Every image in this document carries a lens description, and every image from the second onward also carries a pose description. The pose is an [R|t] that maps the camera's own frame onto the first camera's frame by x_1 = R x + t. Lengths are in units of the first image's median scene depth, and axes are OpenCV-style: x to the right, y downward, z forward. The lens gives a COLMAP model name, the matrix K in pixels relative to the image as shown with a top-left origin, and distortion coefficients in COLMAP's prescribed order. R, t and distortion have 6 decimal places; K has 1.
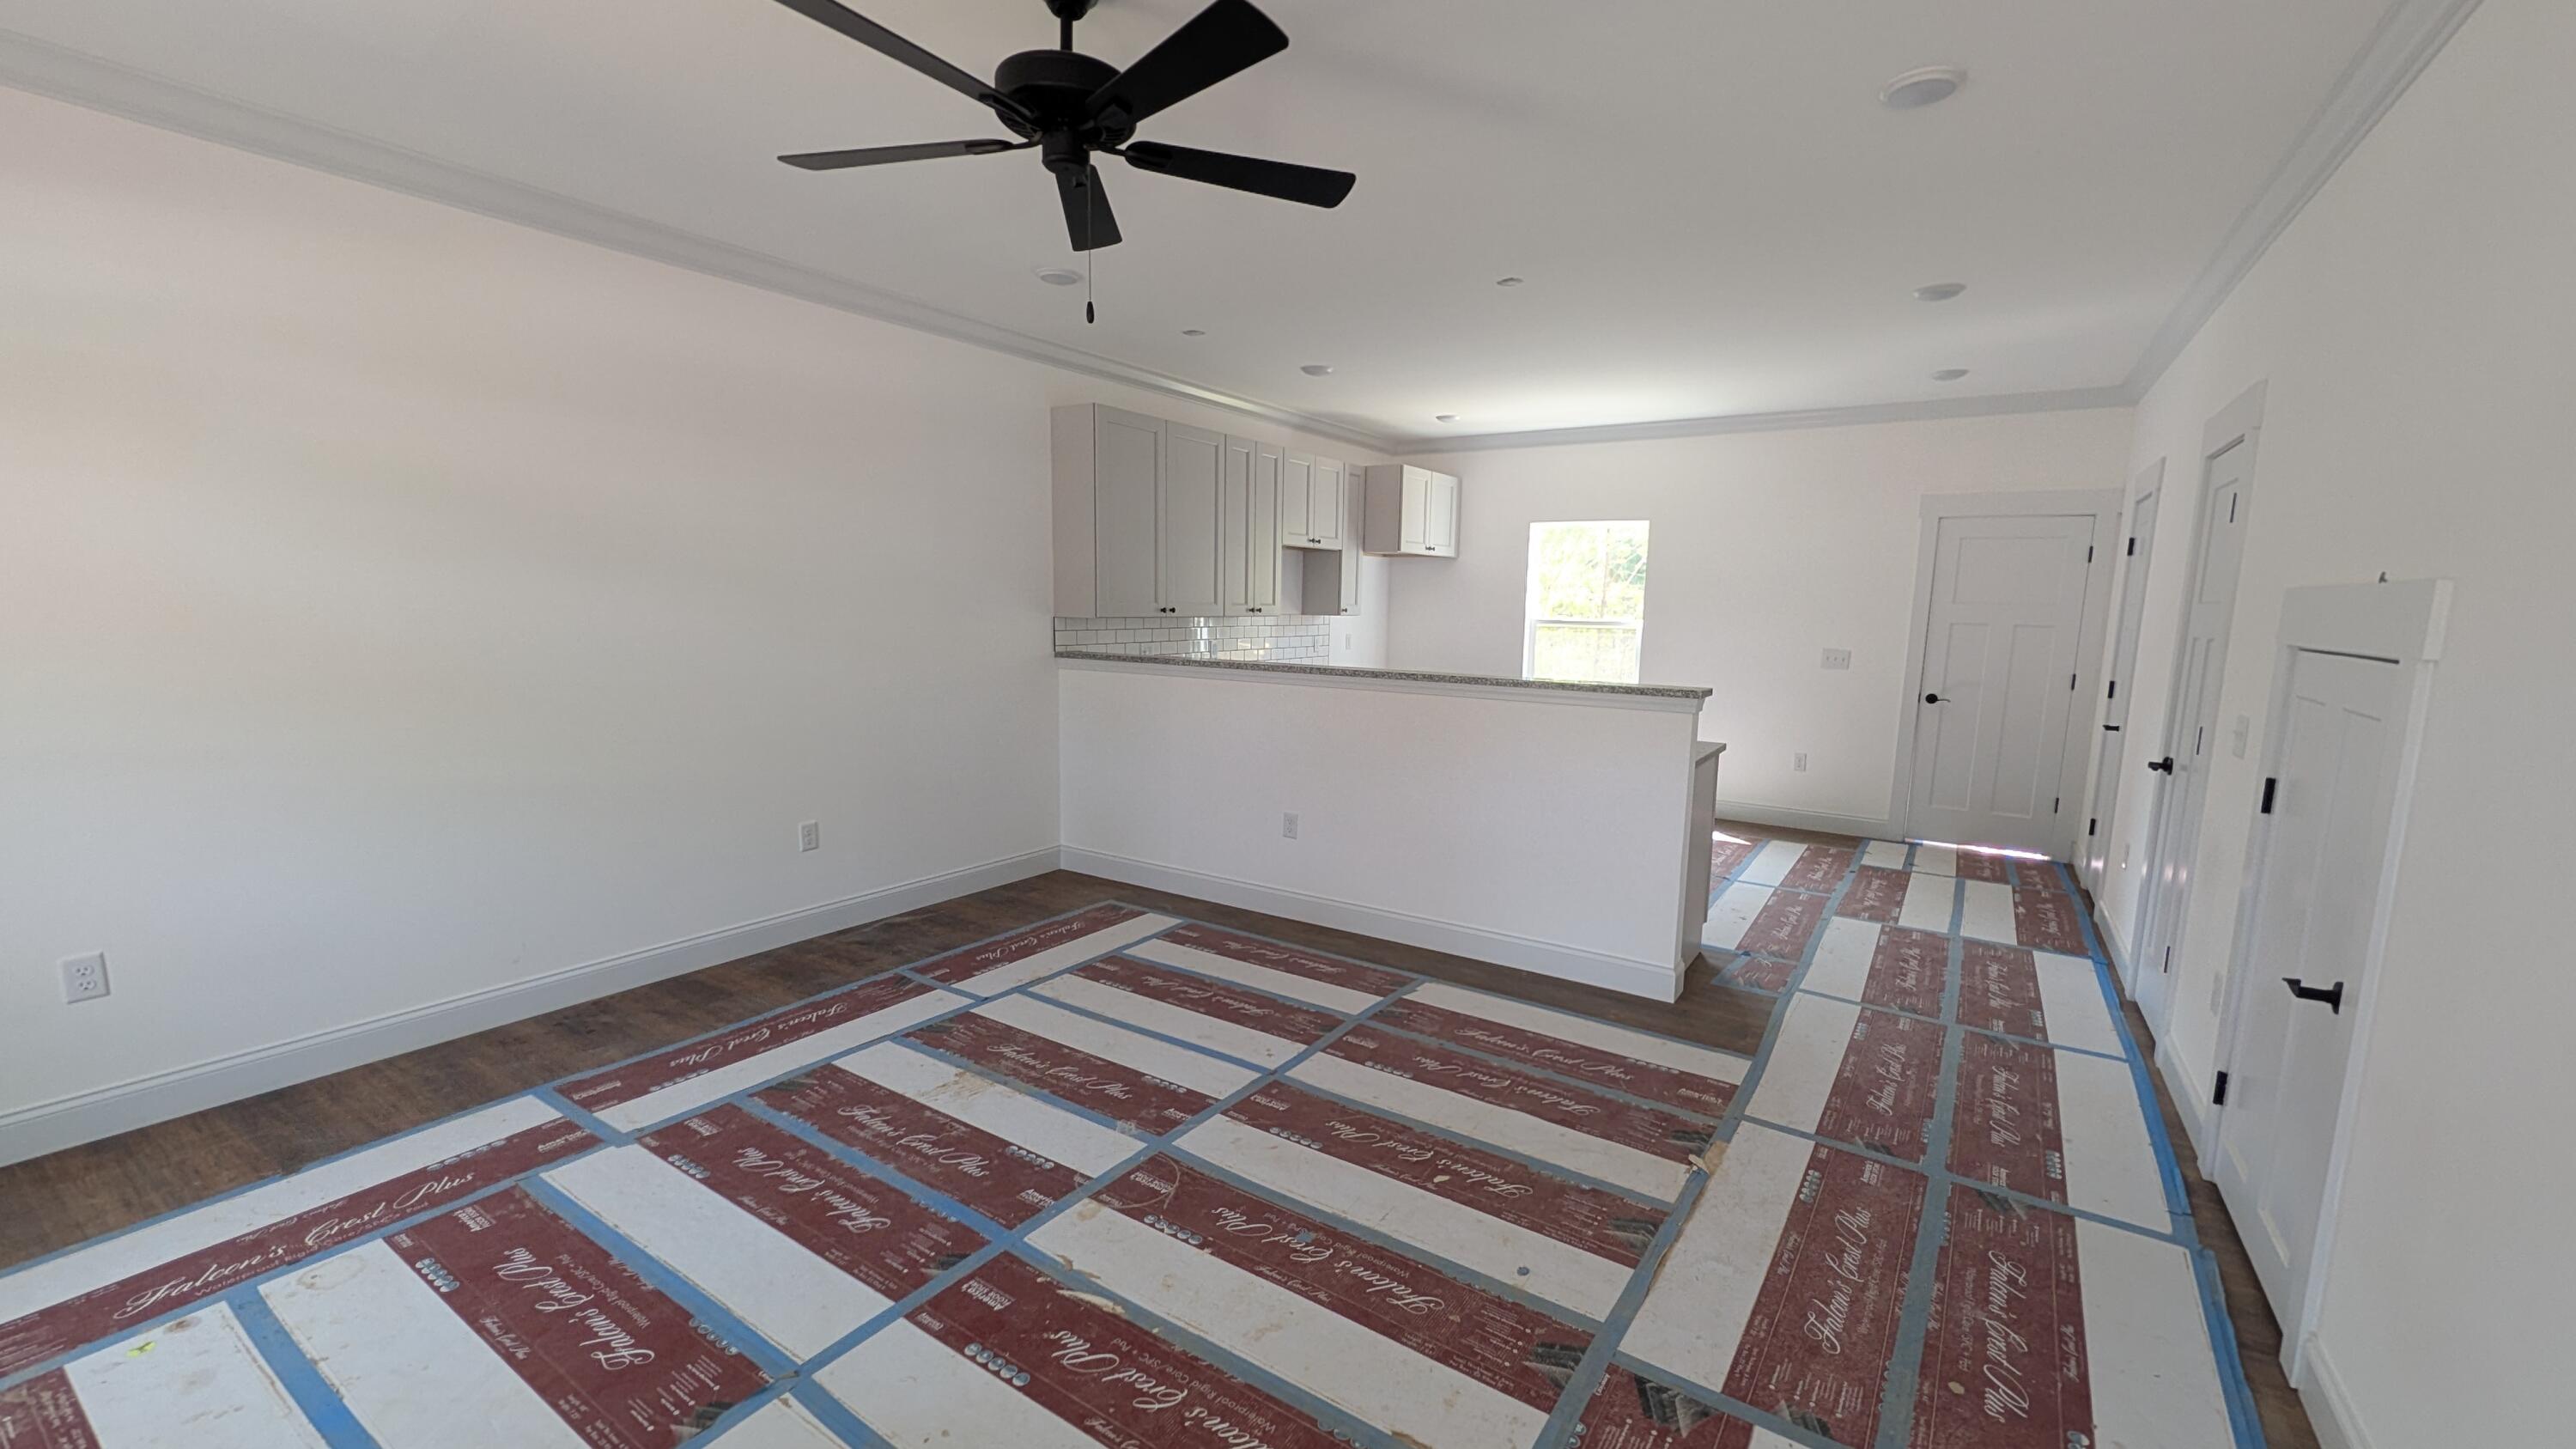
lens RADIAL K [[991.9, 0, 1304.9], [0, 991.9, 737.2], [0, 0, 1]] dist [0.001643, -0.000093]
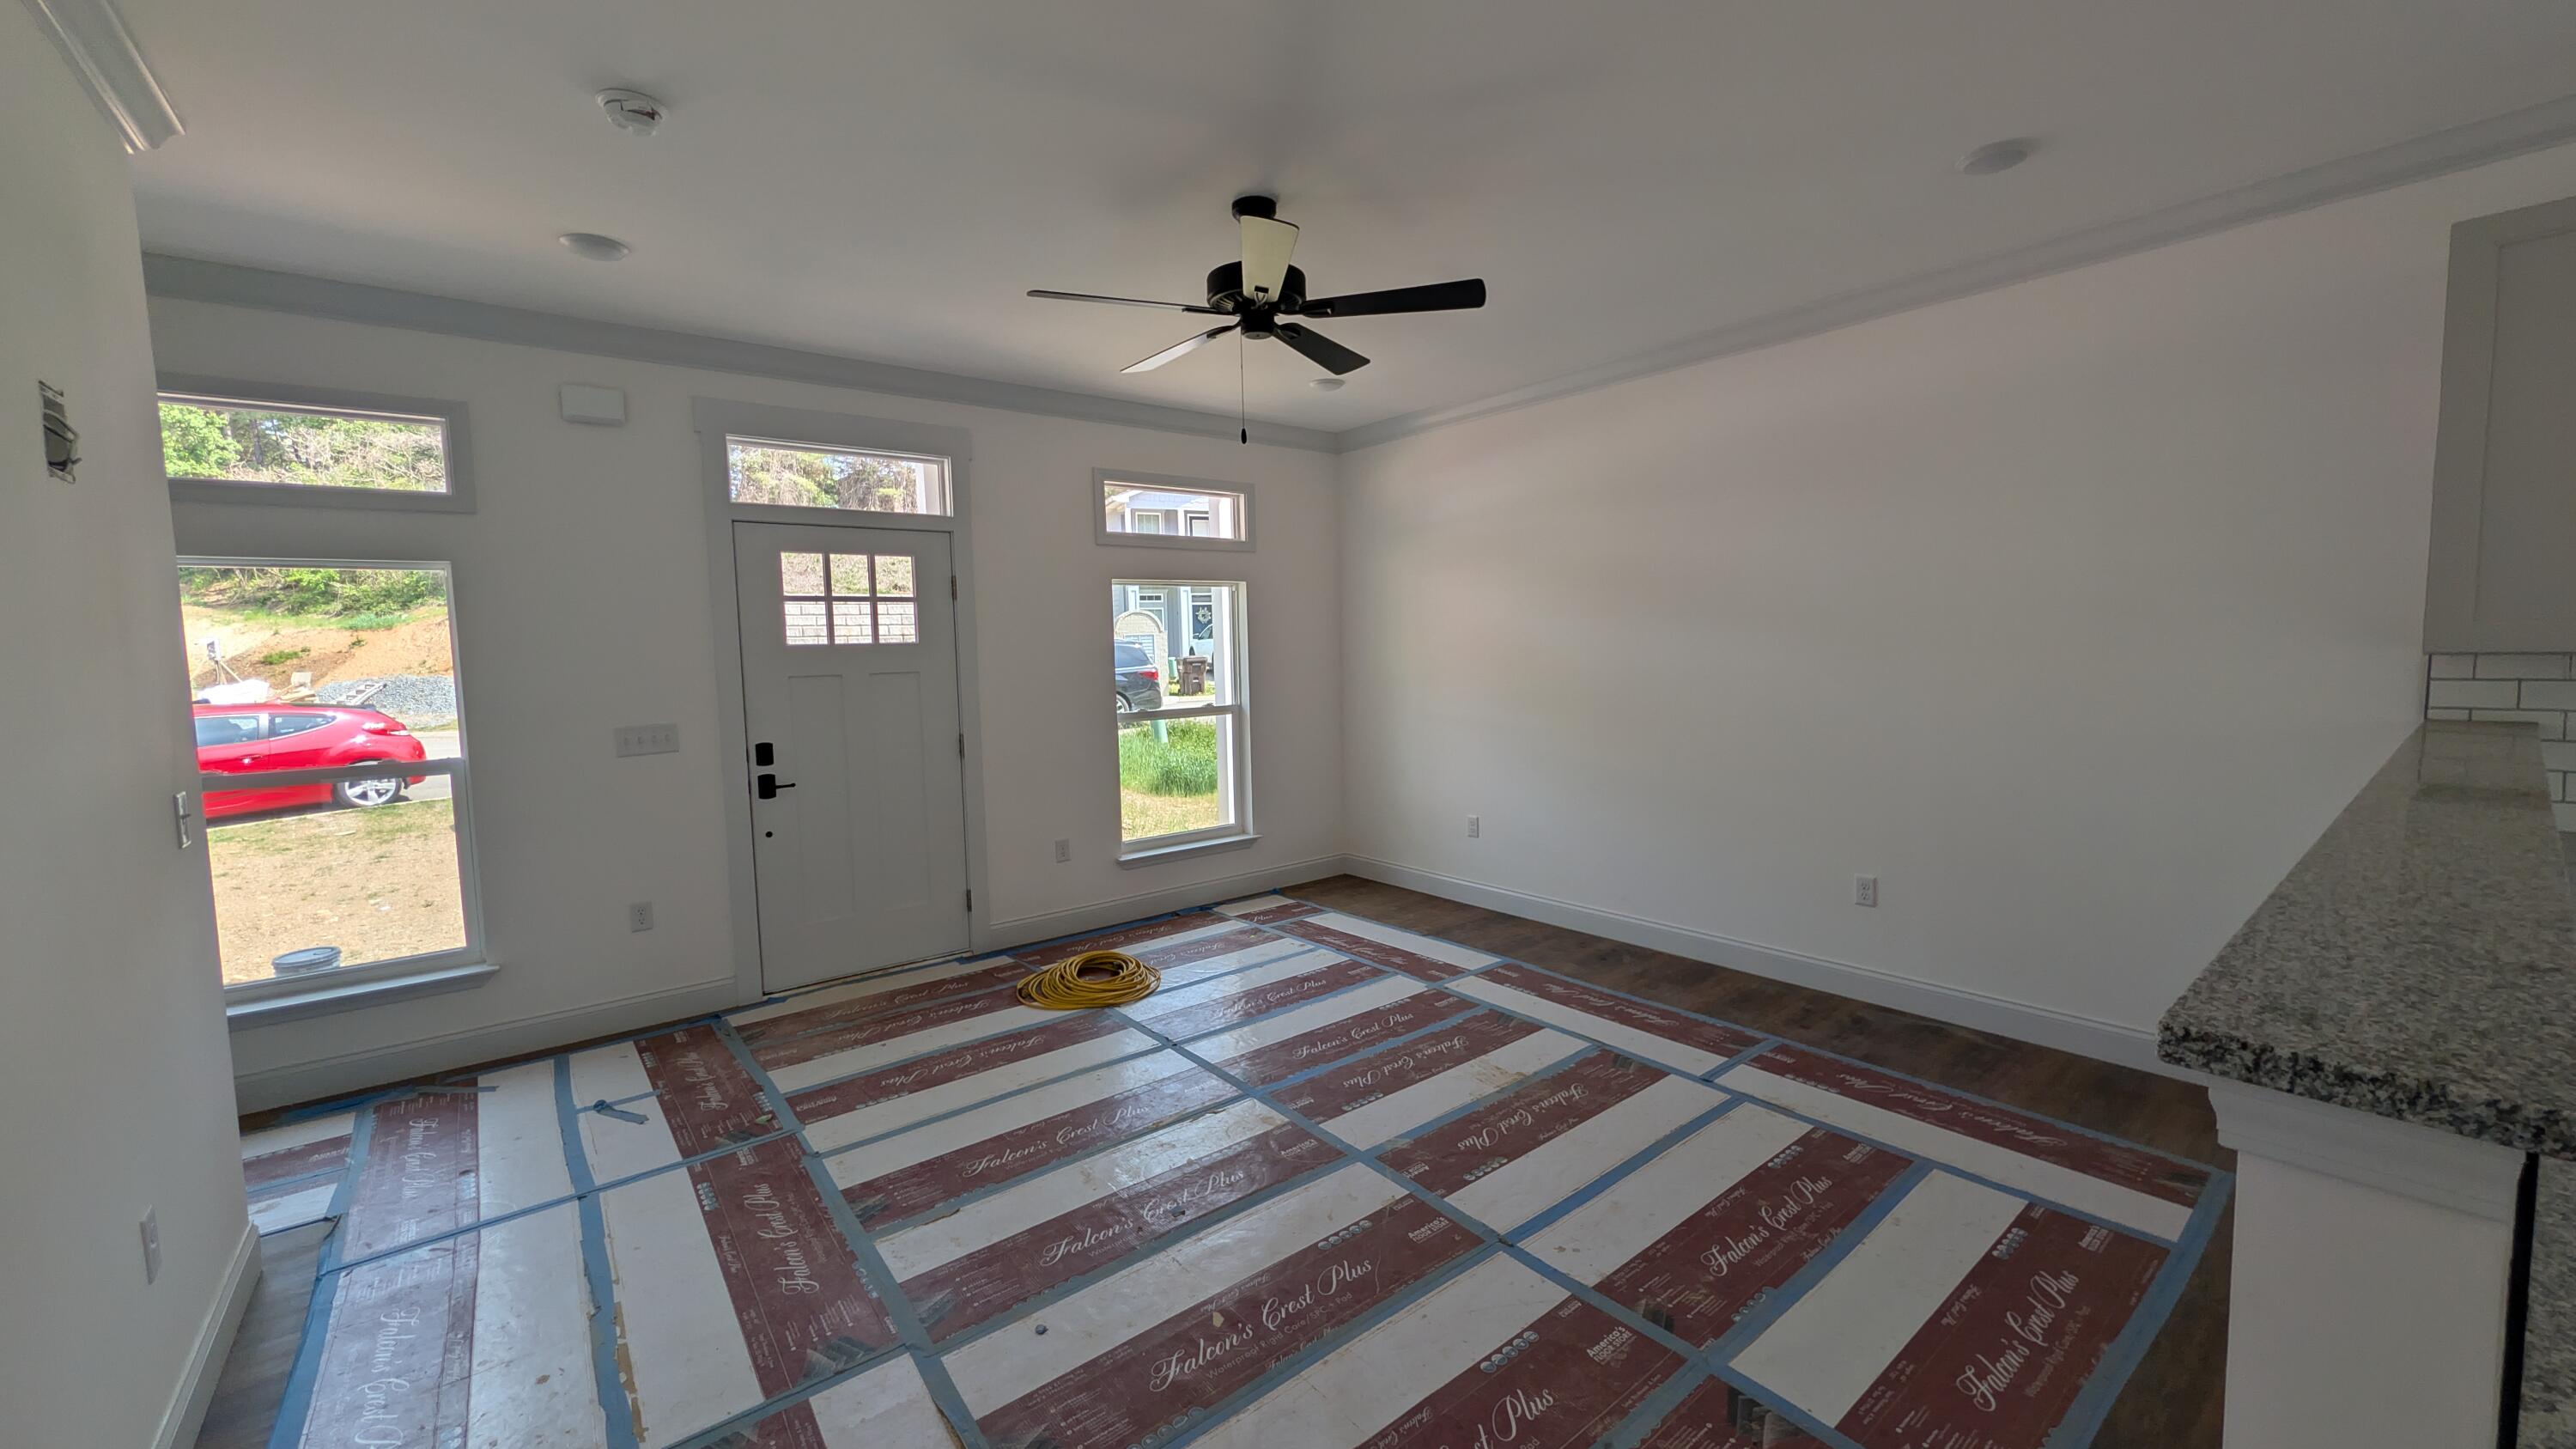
lens RADIAL K [[991.9, 0, 1292.6], [0, 991.9, 721.9], [0, 0, 1]] dist [0.001643, -0.000093]
pose [[-0.302749, 0.063363, -0.950962, 0.703350], [-0.111695, 0.988553, 0.101427, -0.118661], [0.946503, 0.136924, -0.292206, 0.980547]]
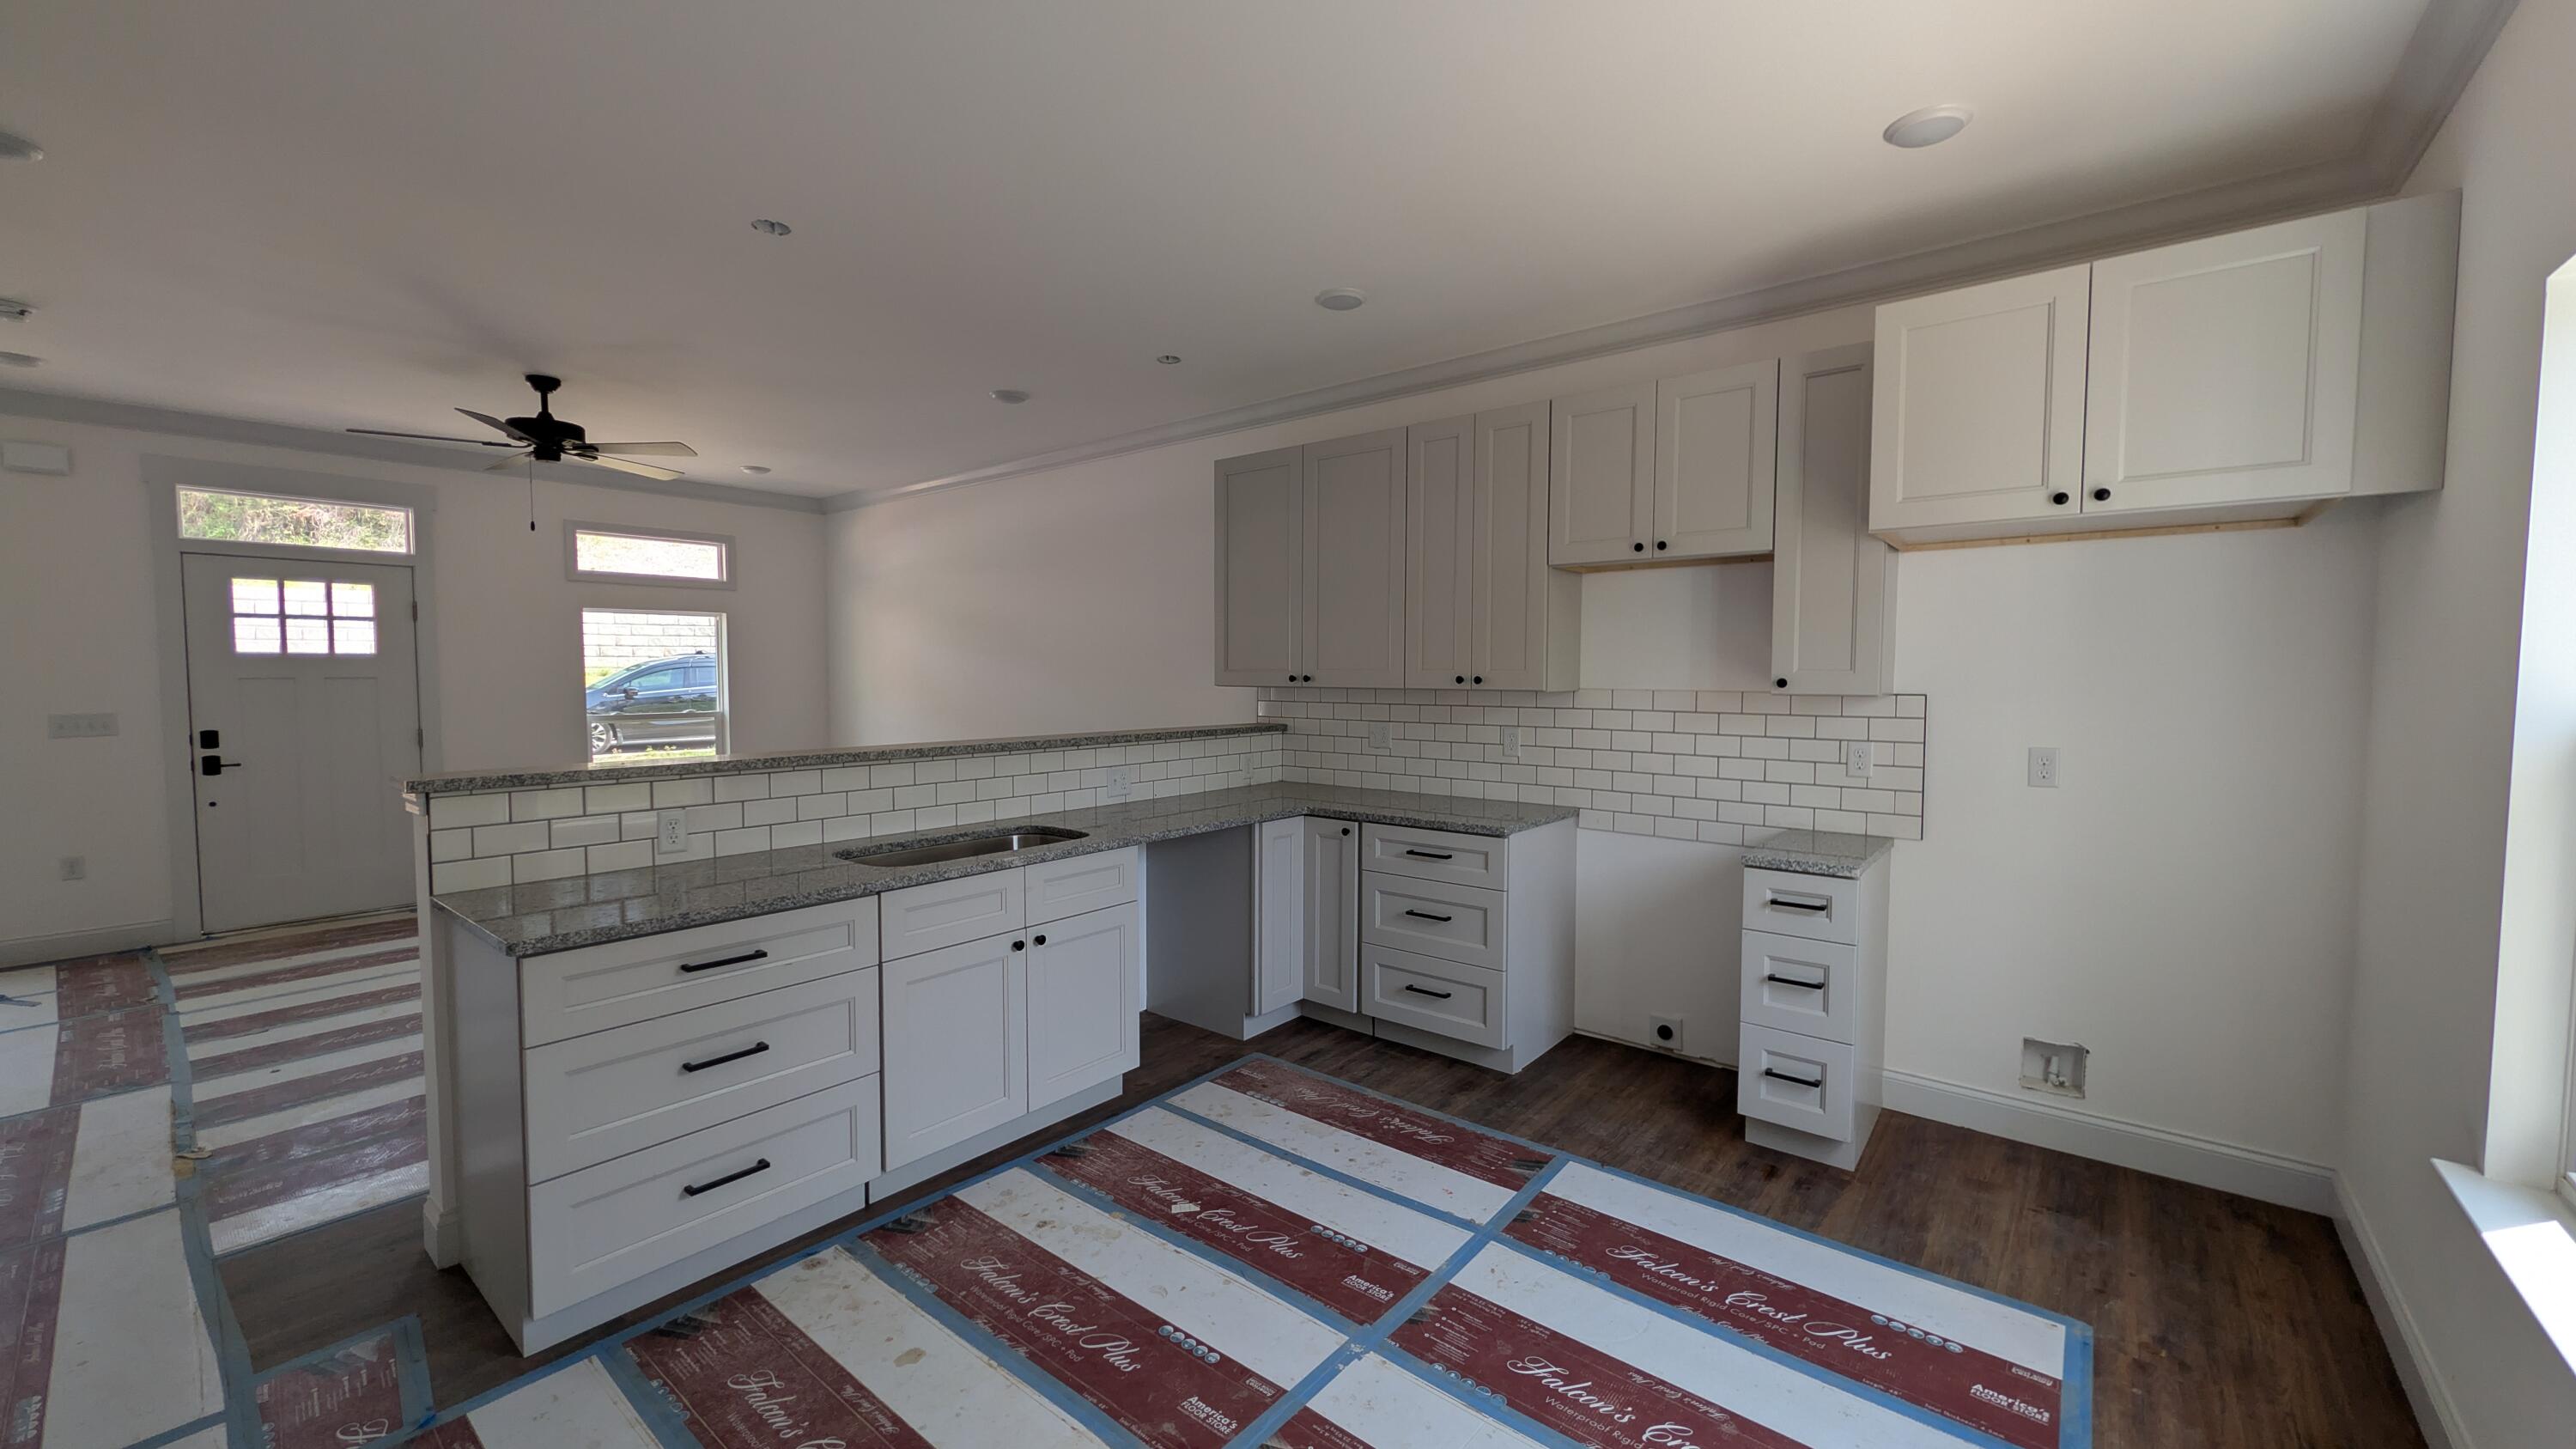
lens RADIAL K [[991.9, 0, 1300.9], [0, 991.9, 722.5], [0, 0, 1]] dist [0.001643, -0.000093]
pose [[-0.094153, 0.035793, -0.994914, 1.119887], [-0.141842, 0.988676, 0.048992, -0.226151], [0.985401, 0.145733, -0.088010, 1.838483]]
